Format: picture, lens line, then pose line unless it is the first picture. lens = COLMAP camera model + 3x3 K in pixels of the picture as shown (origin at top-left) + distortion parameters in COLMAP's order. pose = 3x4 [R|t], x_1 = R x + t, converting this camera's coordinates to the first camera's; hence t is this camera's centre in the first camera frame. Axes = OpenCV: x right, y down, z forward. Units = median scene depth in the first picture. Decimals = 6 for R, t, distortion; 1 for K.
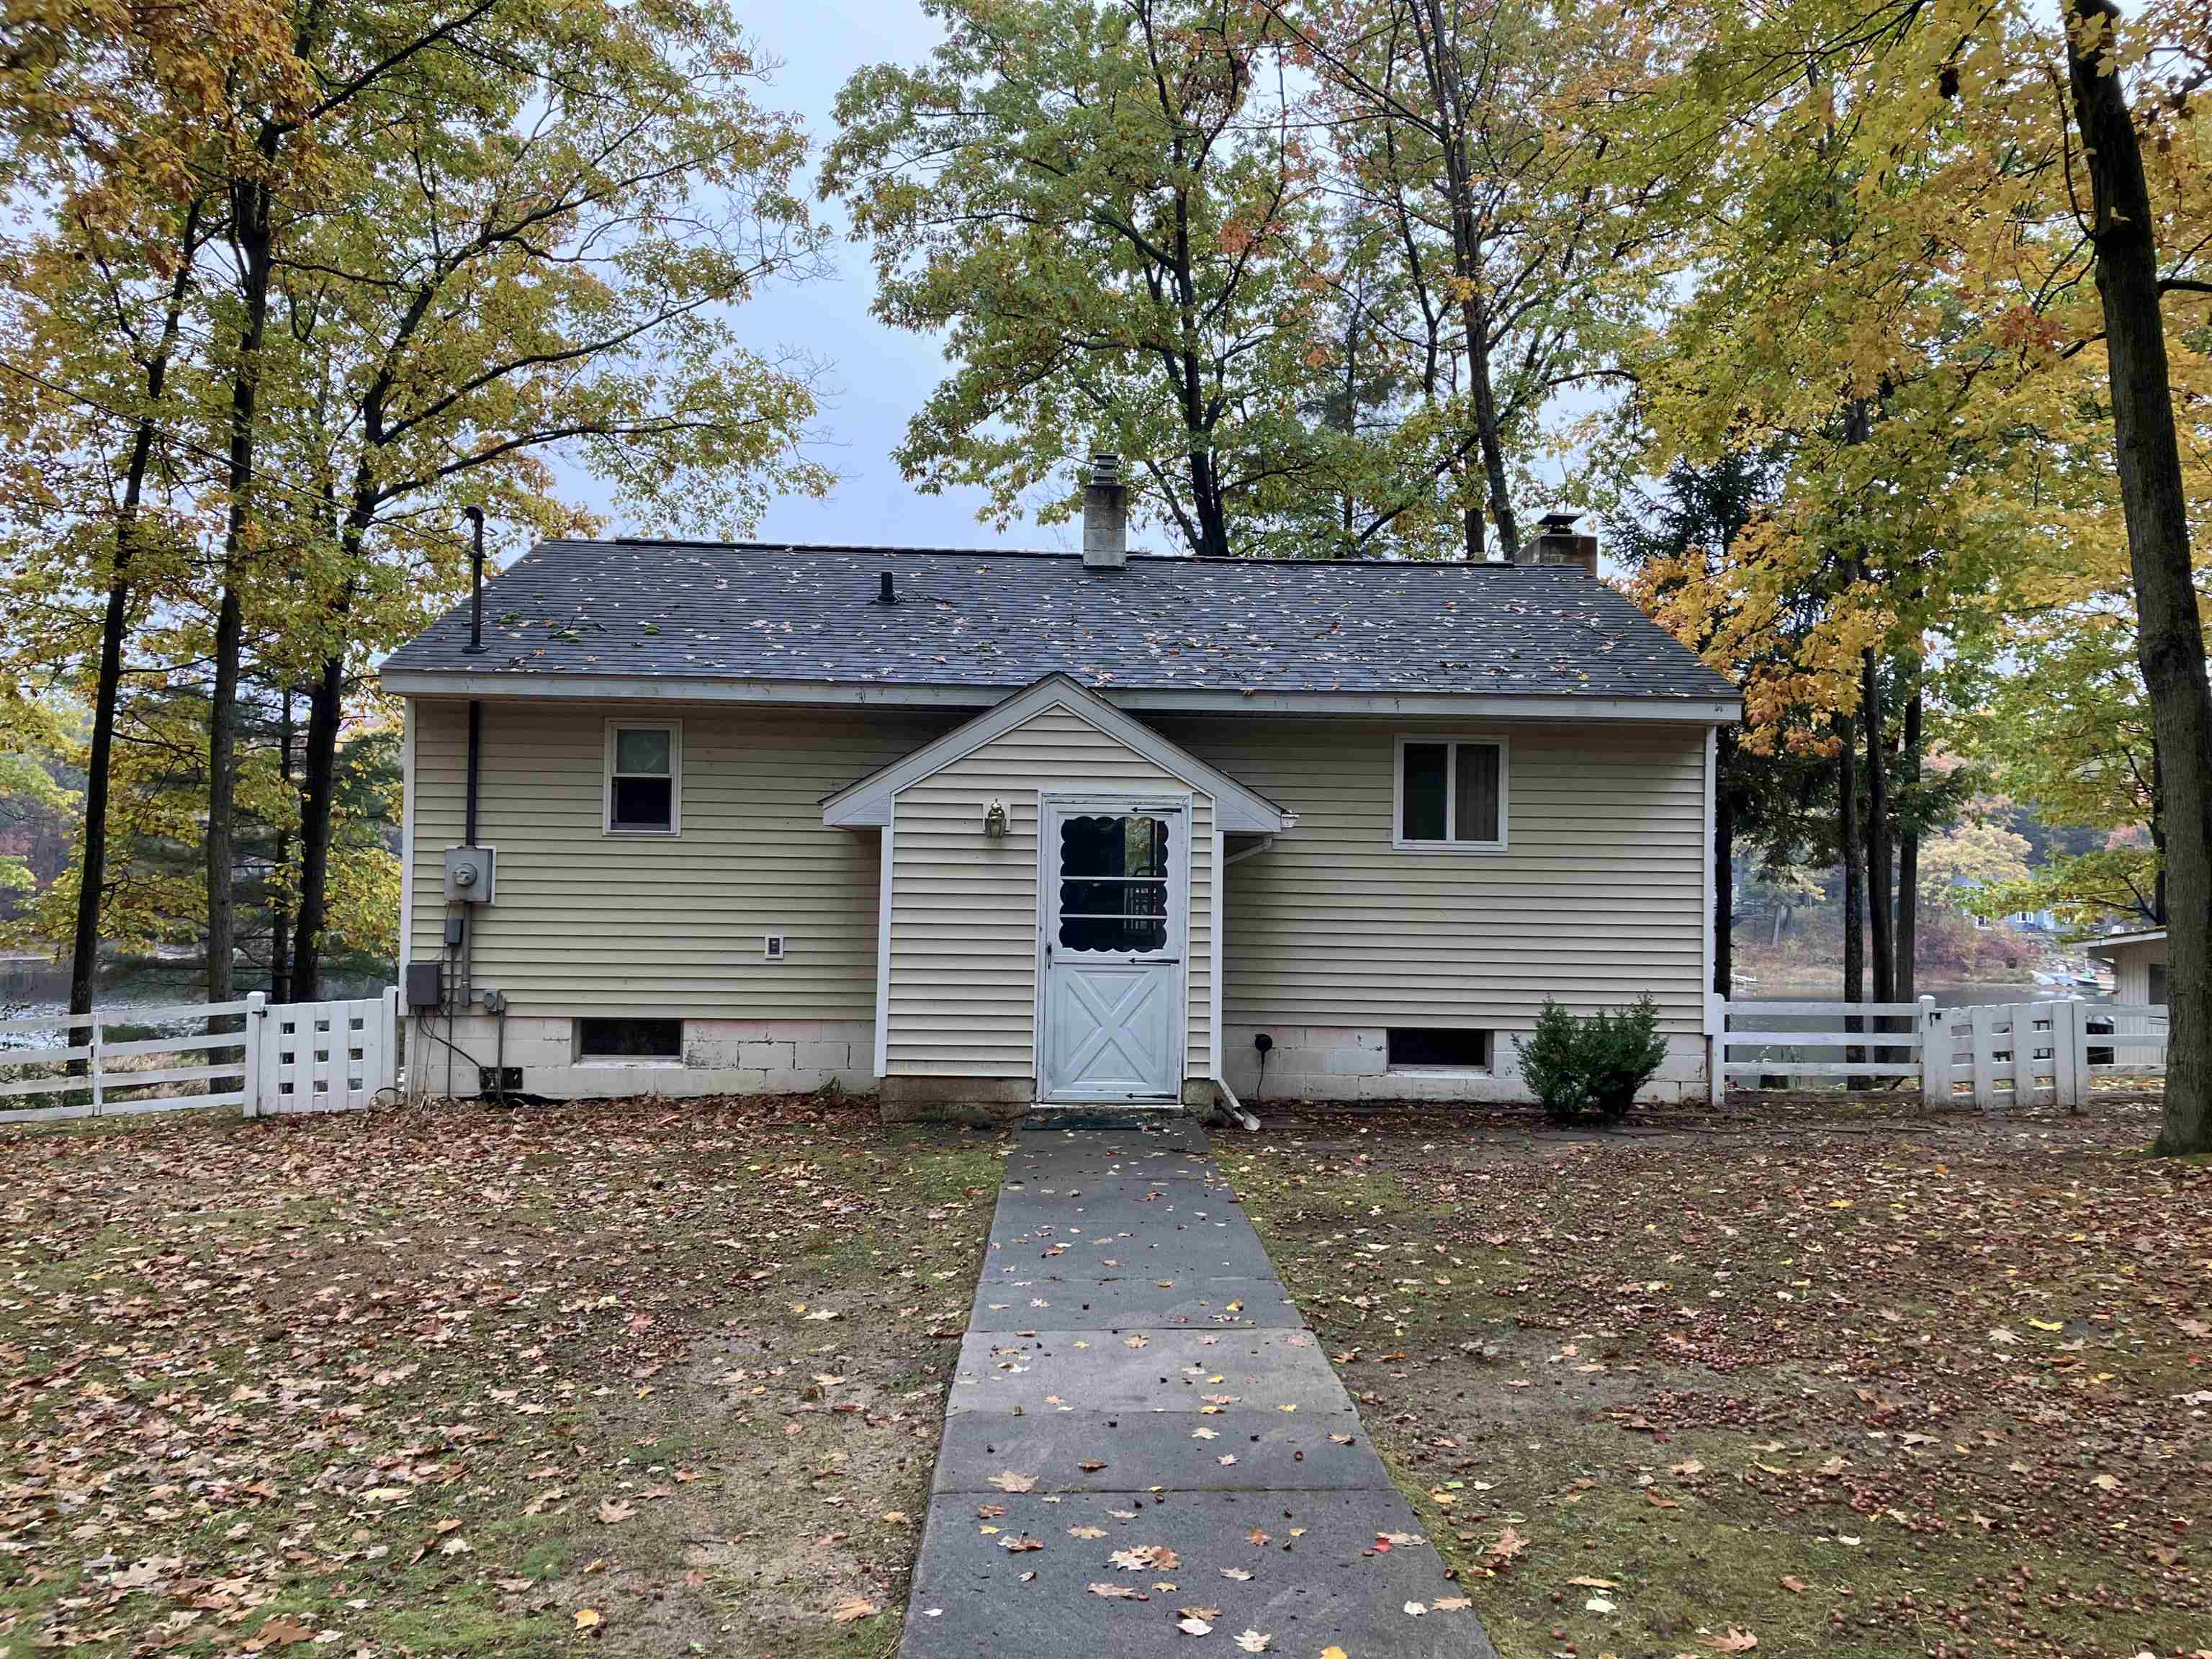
lens RADIAL K [[1834.4, 0, 1124.7], [0, 1834.4, 829.9], [0, 0, 1]] dist [0.100937, -0.253994]
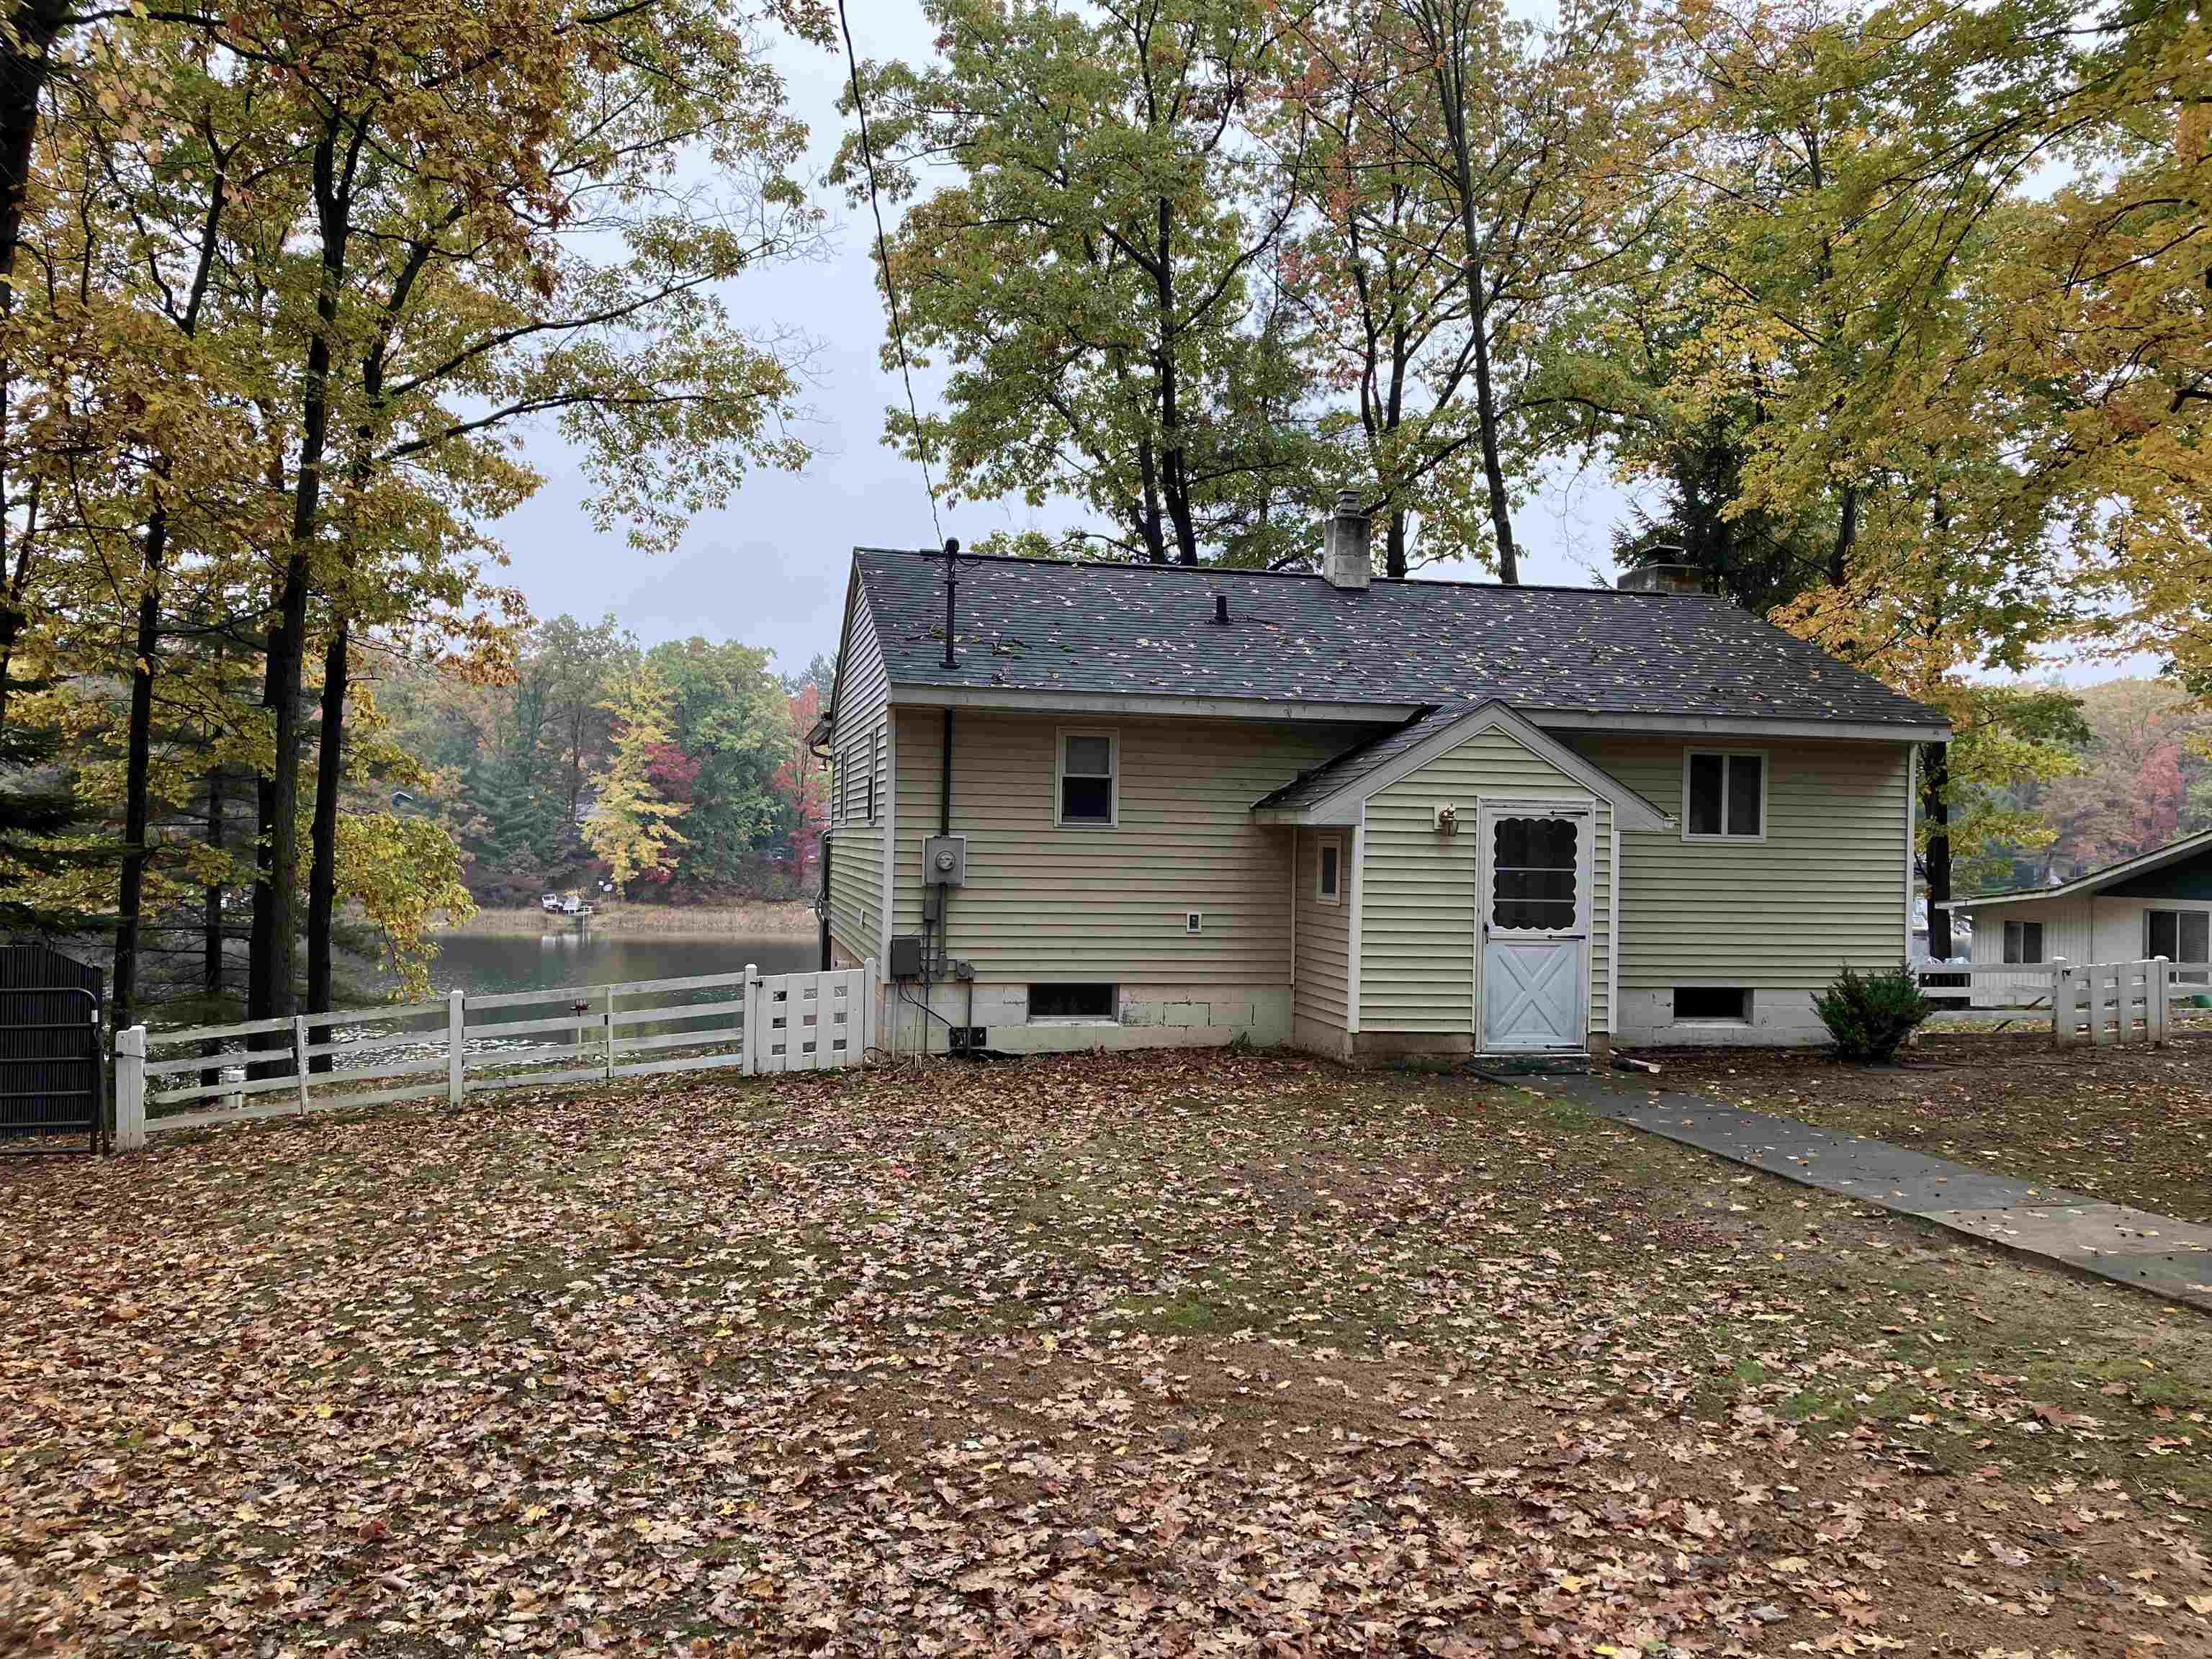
lens RADIAL K [[1834.4, 0, 1124.7], [0, 1834.4, 829.9], [0, 0, 1]] dist [0.100937, -0.253994]
pose [[0.983504, 0.005613, 0.180802, -0.448377], [-0.010819, 0.999554, 0.027821, -0.027951], [-0.180565, -0.029318, 0.983126, -0.141414]]
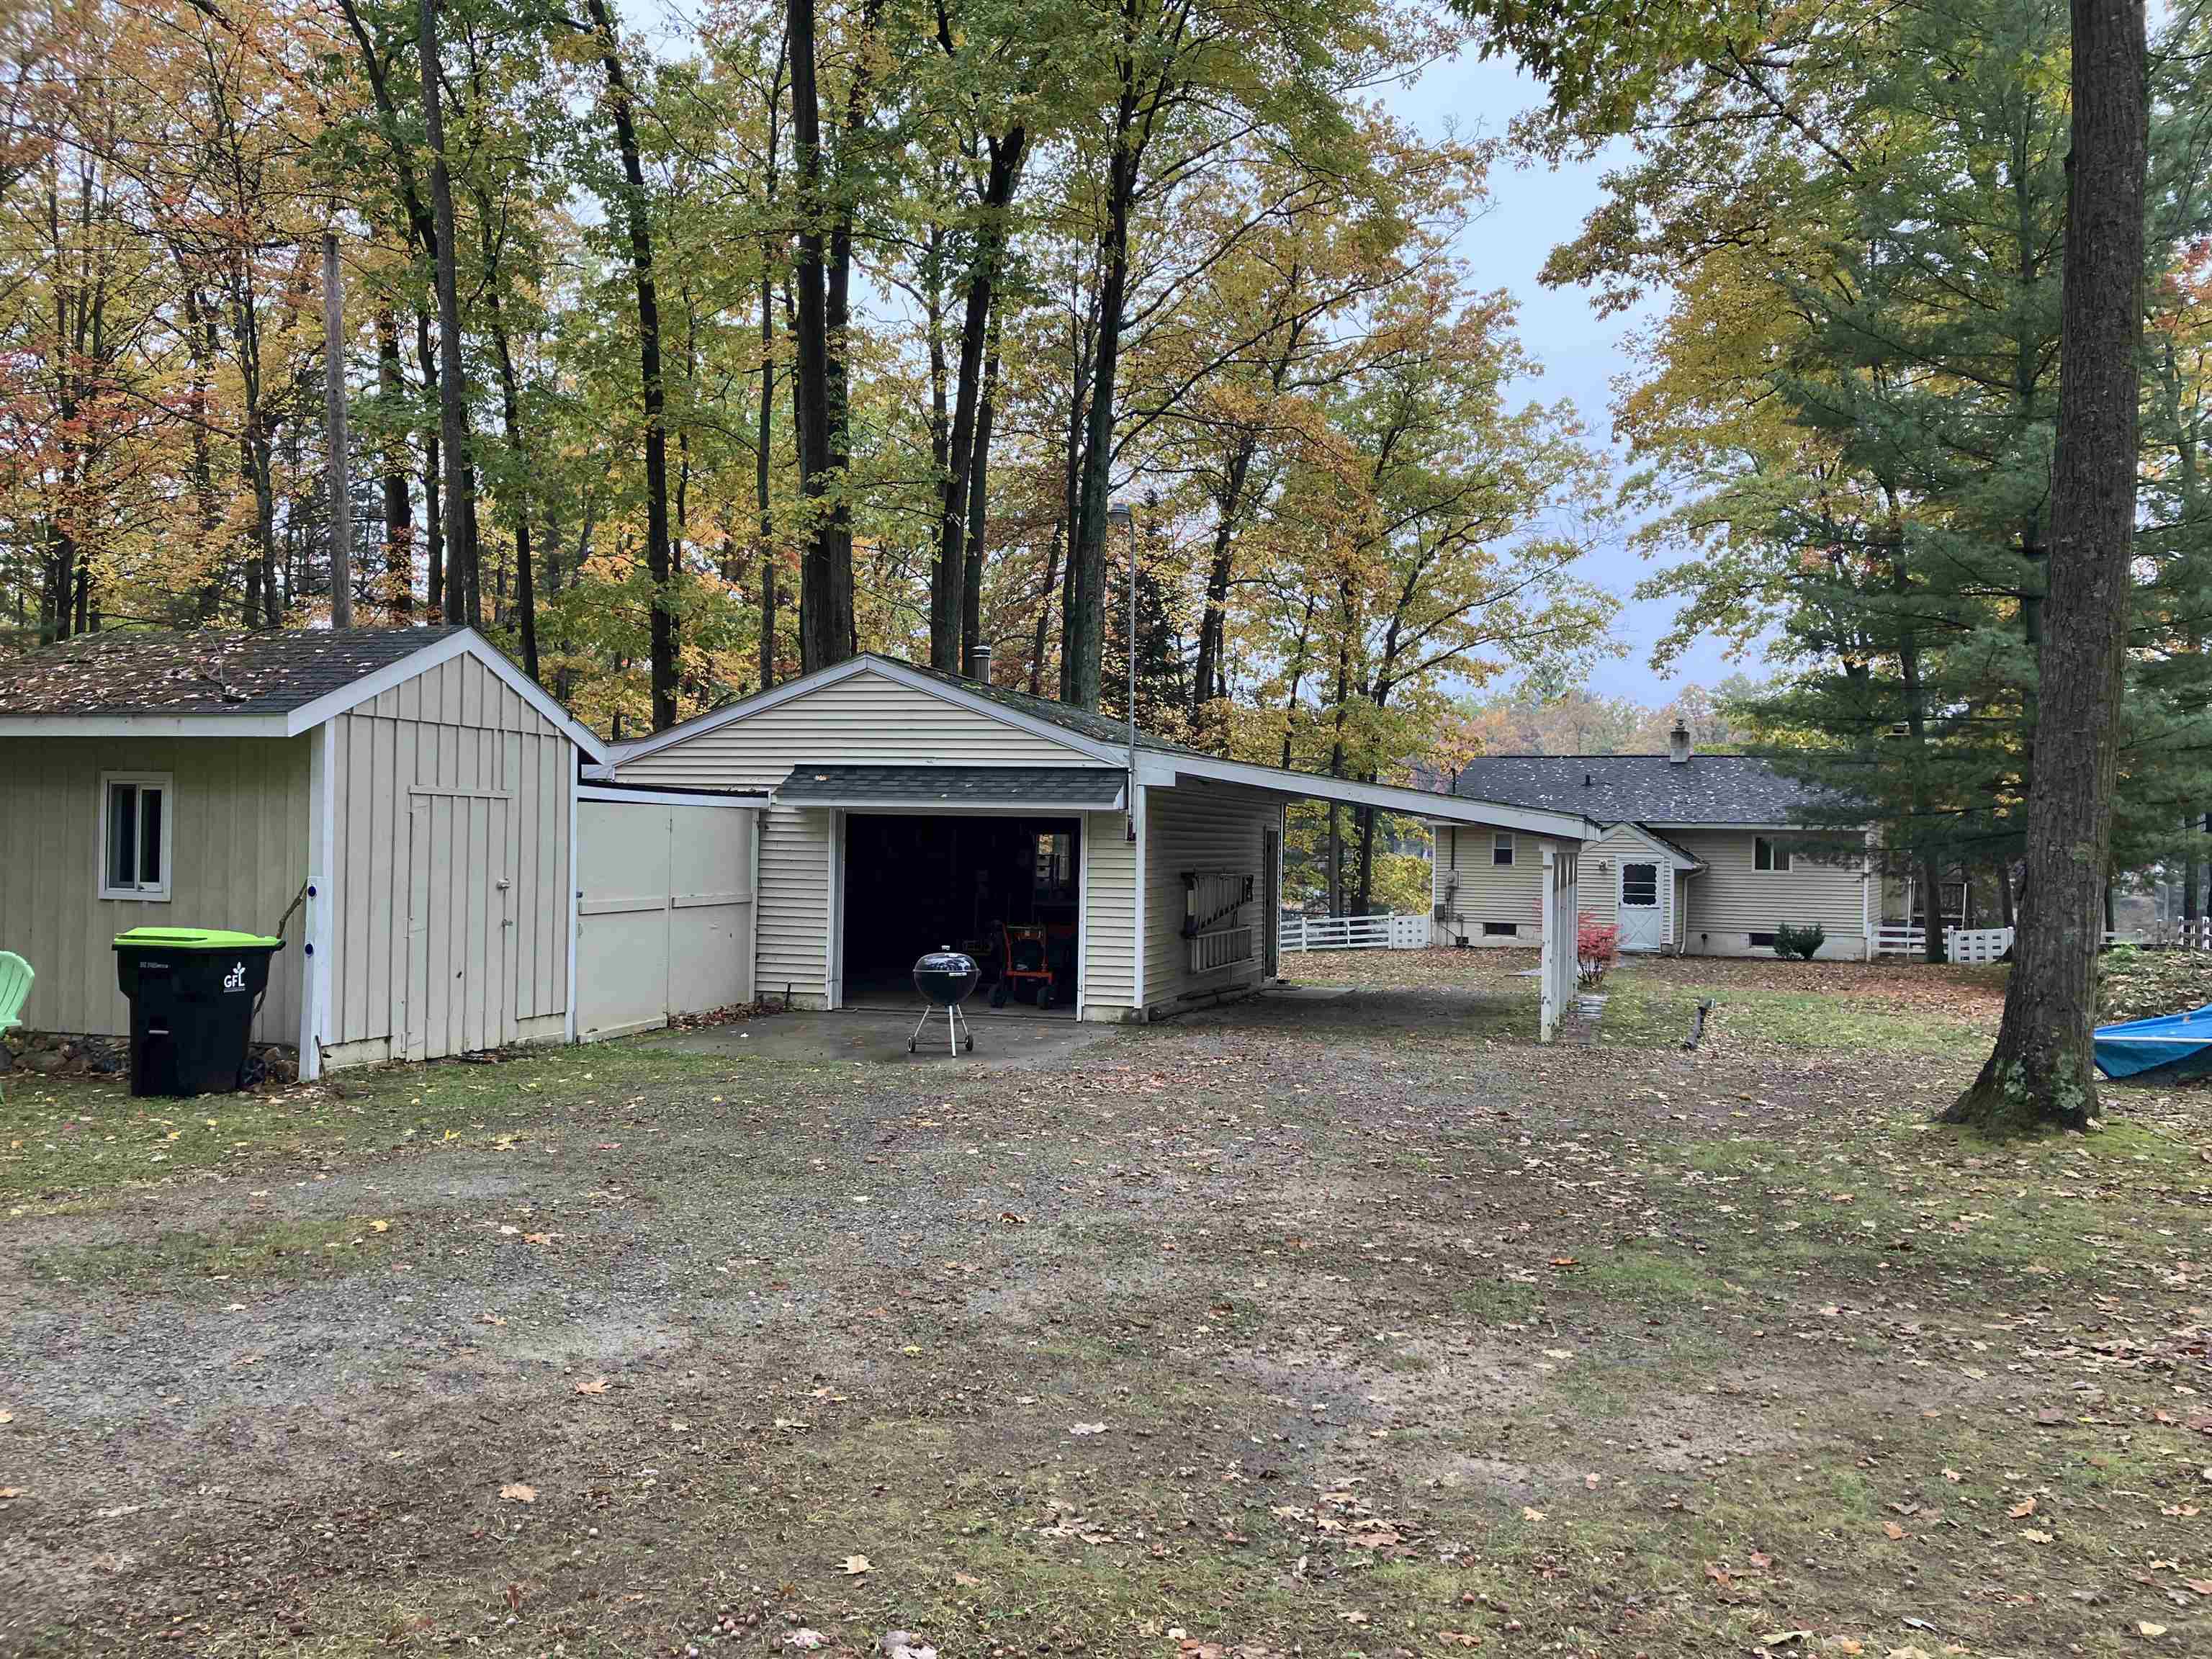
lens RADIAL K [[1834.4, 0, 1124.7], [0, 1834.4, 829.9], [0, 0, 1]] dist [0.100937, -0.253994]
pose [[0.879177, -0.003717, -0.476480, 0.694800], [0.012537, 0.999804, 0.015333, -0.119467], [0.476330, -0.019454, 0.879052, -2.156151]]
